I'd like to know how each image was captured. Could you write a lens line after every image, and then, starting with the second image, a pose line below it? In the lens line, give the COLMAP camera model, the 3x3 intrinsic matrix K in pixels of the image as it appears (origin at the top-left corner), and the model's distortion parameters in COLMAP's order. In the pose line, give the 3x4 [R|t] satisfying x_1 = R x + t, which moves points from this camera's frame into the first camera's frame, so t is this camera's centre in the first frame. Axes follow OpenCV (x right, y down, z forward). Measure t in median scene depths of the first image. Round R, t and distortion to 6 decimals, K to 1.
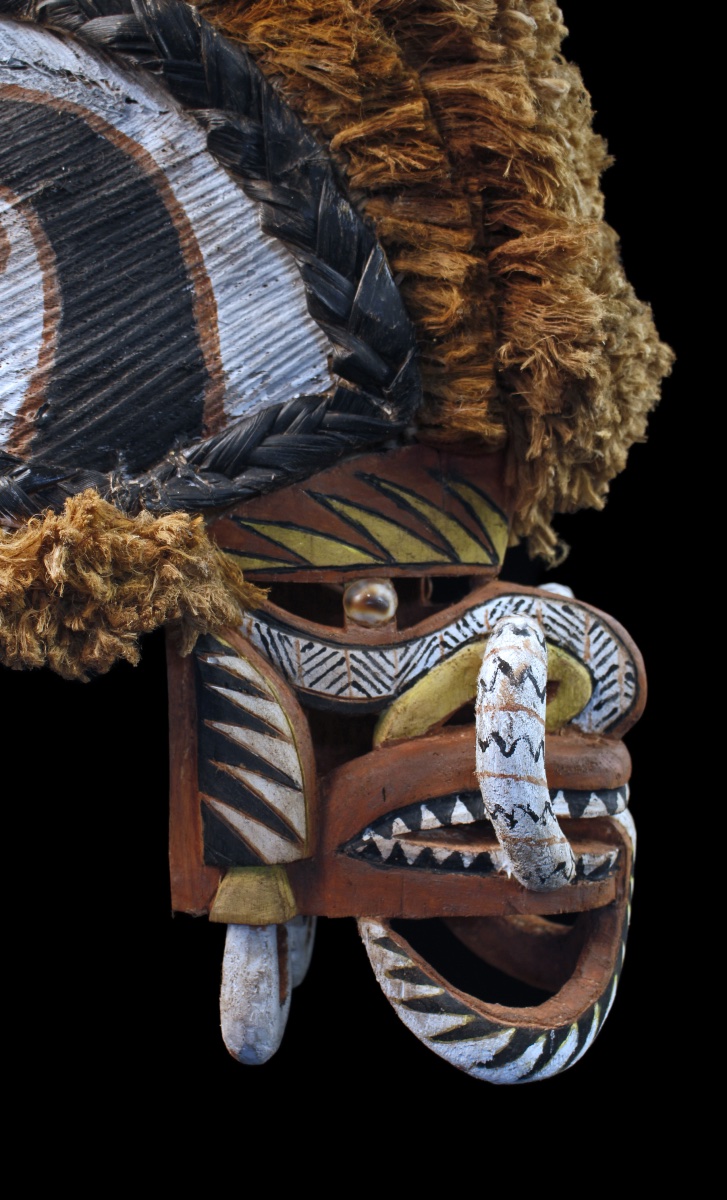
lens RADIAL K [[1553.4, 0, 342.0], [0, 1553.4, 595.5], [0, 0, 1]] dist [-0.081404, 0.000000]
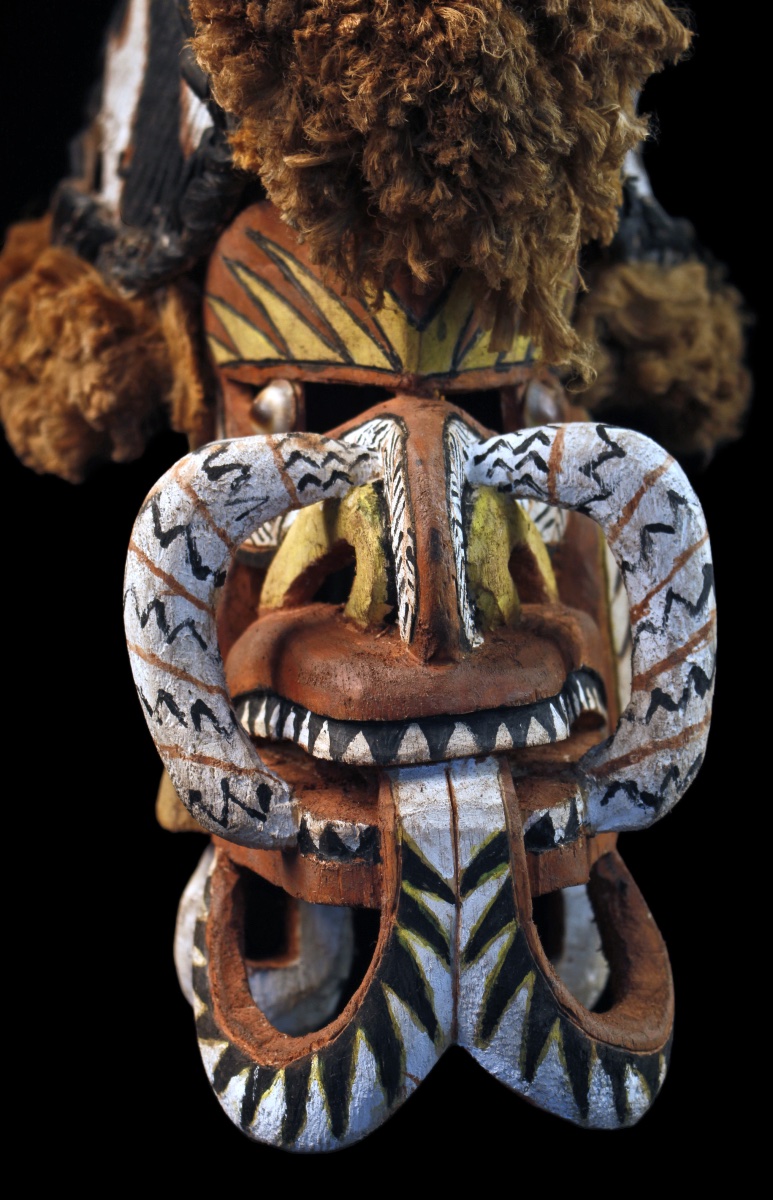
lens RADIAL K [[3029.1, 0, 389.0], [0, 3029.1, 606.9], [0, 0, 1]] dist [0.024067, 0.000000]
pose [[0.267865, 0.096806, -0.958581, 1.389462], [-0.114878, 0.991051, 0.067984, -0.008120], [0.956583, 0.091910, 0.276589, 0.681305]]
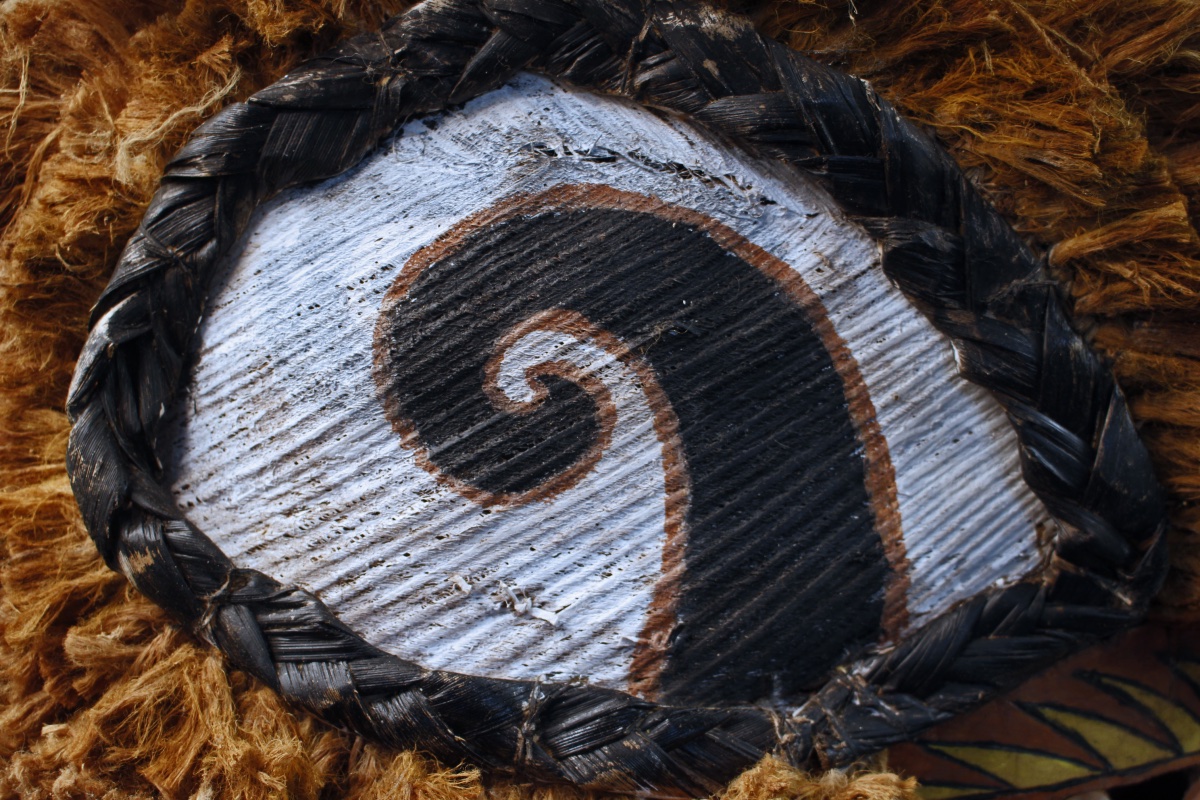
lens RADIAL K [[1596.3, 0, 596.4], [0, 1596.3, 406.2], [0, 0, 1]] dist [-0.071121, 0.000000]
pose [[0.997224, -0.060431, 0.043491, -0.248510], [0.059157, 0.997797, 0.030011, -0.243785], [-0.045209, -0.027355, 0.998603, 0.236316]]
